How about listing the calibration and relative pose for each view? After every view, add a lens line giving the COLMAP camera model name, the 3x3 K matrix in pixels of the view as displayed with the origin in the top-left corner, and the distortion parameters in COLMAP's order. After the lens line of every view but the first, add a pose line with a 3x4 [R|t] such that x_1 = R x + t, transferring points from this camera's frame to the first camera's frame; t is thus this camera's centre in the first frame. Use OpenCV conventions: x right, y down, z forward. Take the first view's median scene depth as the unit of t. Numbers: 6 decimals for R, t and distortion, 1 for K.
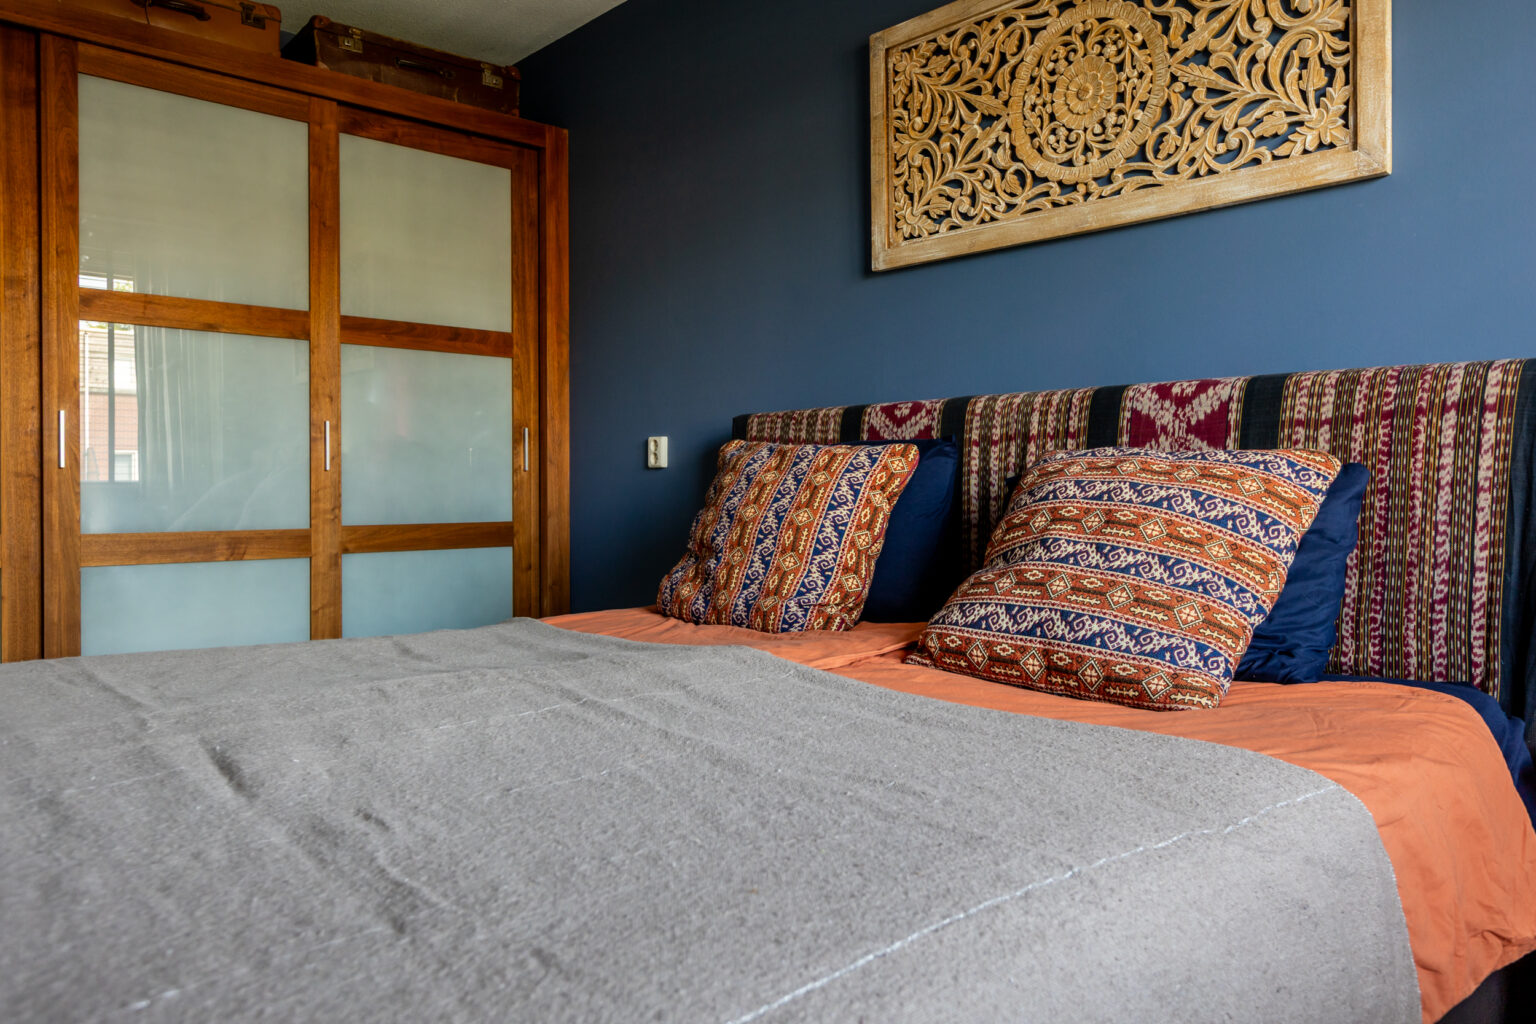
lens RADIAL K [[1098.5, 0, 767.5], [0, 1098.5, 511.3], [0, 0, 1]] dist [-0.003353, -0.005782]
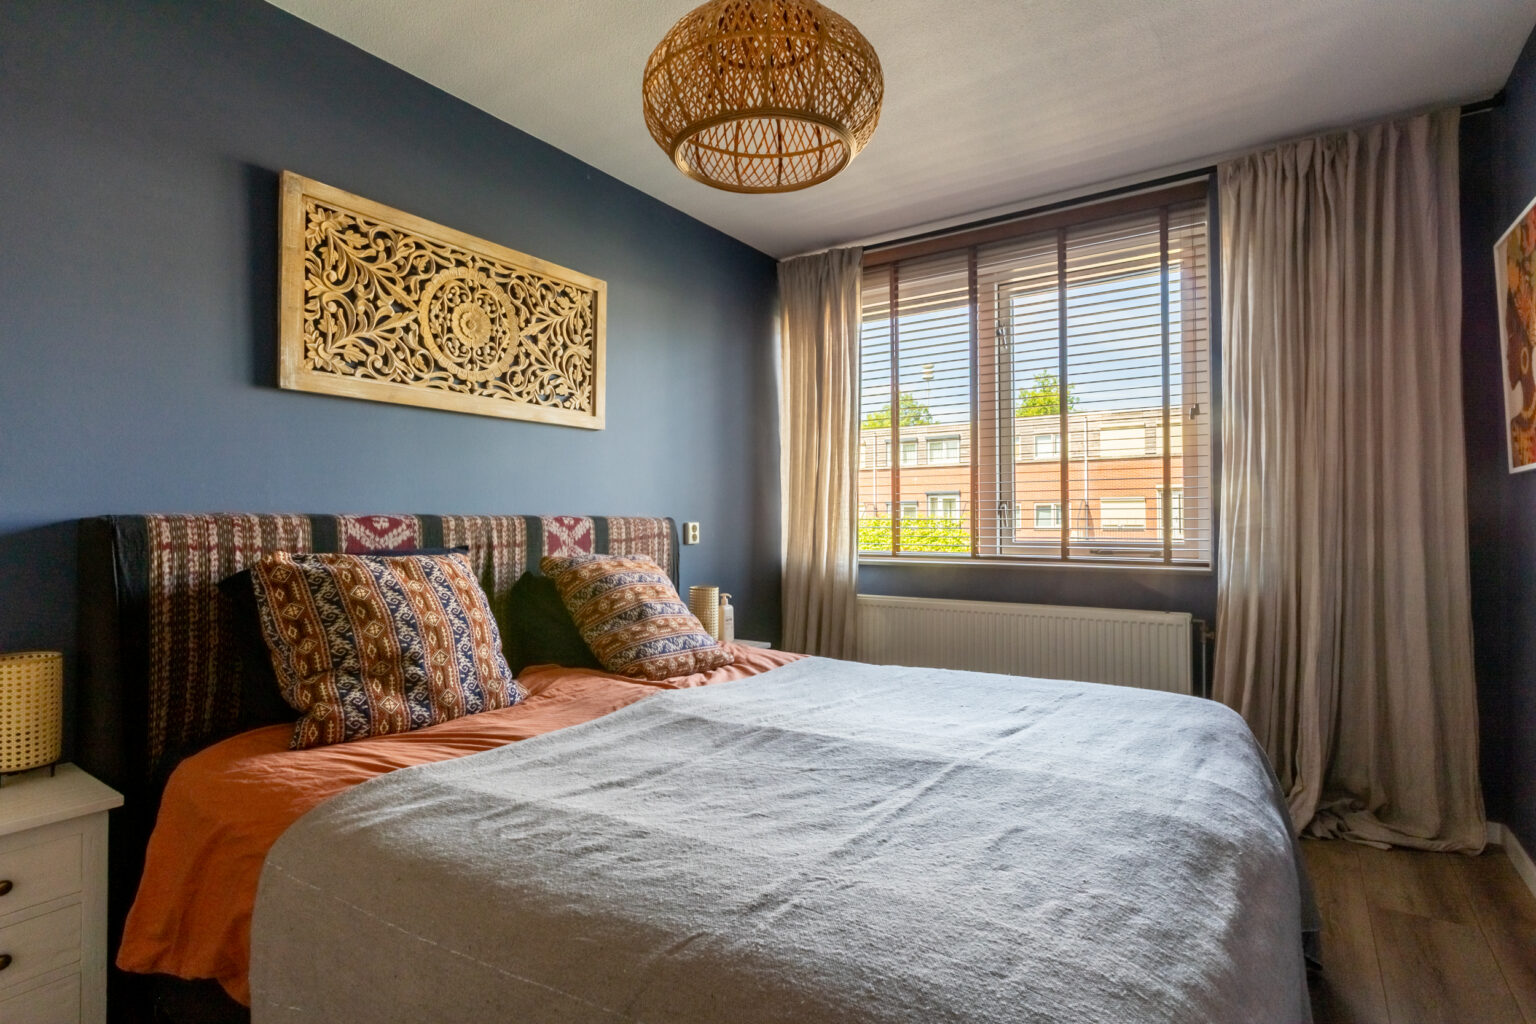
lens RADIAL K [[775.5, 0, 766.4], [0, 775.5, 514.7], [0, 0, 1]] dist [0.000593, -0.003047]
pose [[-0.235517, 0.007575, 0.971841, -0.869678], [0.023500, 0.999722, -0.002097, -0.095794], [-0.971586, 0.022345, -0.235630, 0.839390]]
